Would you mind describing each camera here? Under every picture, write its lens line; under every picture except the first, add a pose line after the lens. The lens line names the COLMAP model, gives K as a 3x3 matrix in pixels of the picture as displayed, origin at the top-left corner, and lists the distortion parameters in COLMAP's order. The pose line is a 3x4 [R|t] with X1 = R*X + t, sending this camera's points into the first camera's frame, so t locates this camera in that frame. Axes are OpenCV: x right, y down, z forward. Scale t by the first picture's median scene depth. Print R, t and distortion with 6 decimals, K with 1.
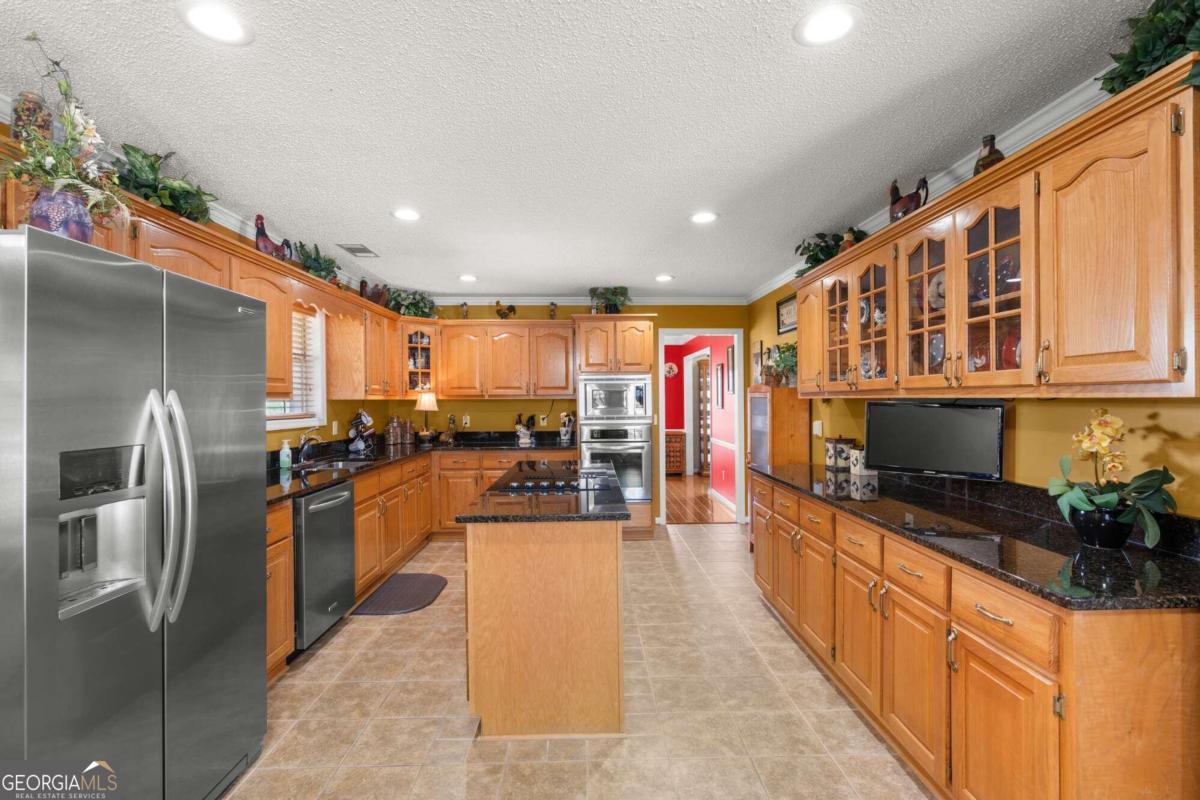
lens RADIAL K [[530.1, 0, 602.8], [0, 530.1, 397.1], [0, 0, 1]] dist [-0.016083, 0.001173]
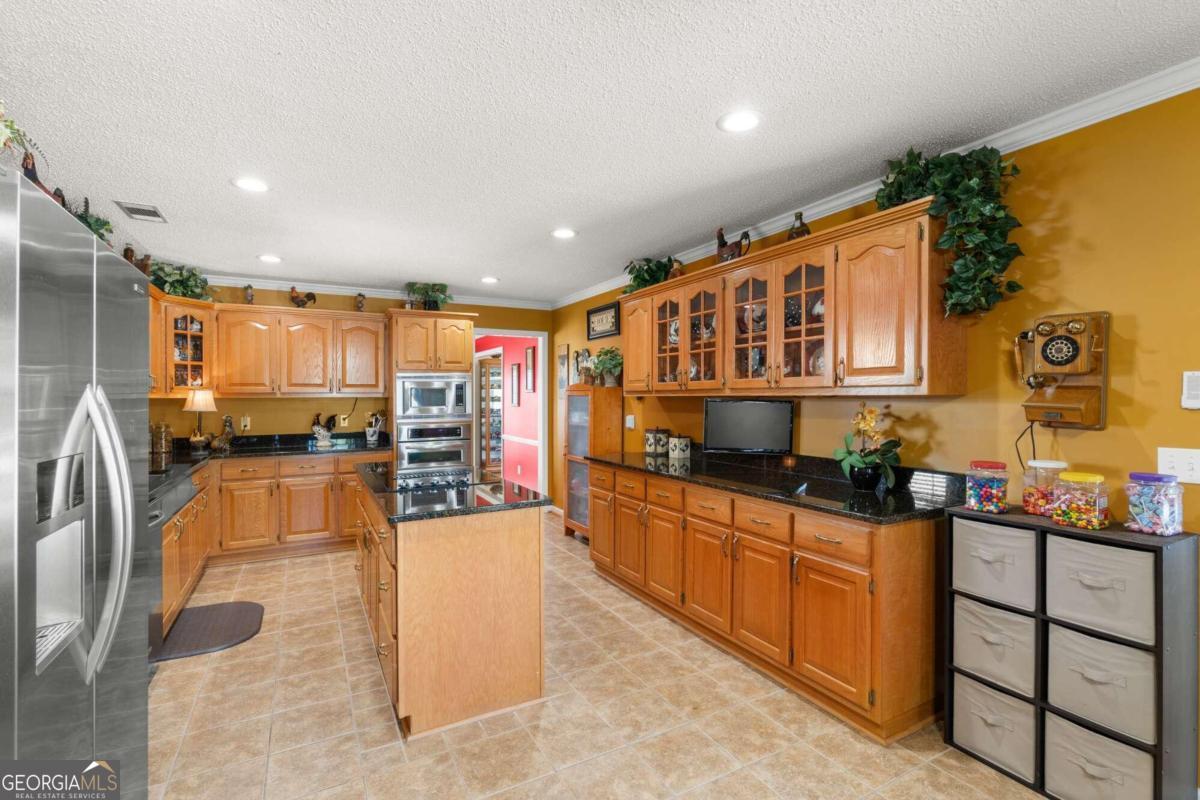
lens RADIAL K [[530.1, 0, 599.1], [0, 530.1, 399.7], [0, 0, 1]] dist [-0.016083, 0.001173]
pose [[0.894618, -0.003197, 0.446820, -0.269073], [-0.000160, 0.999972, 0.007475, 0.001442], [-0.446832, -0.006758, 0.894593, -0.032990]]
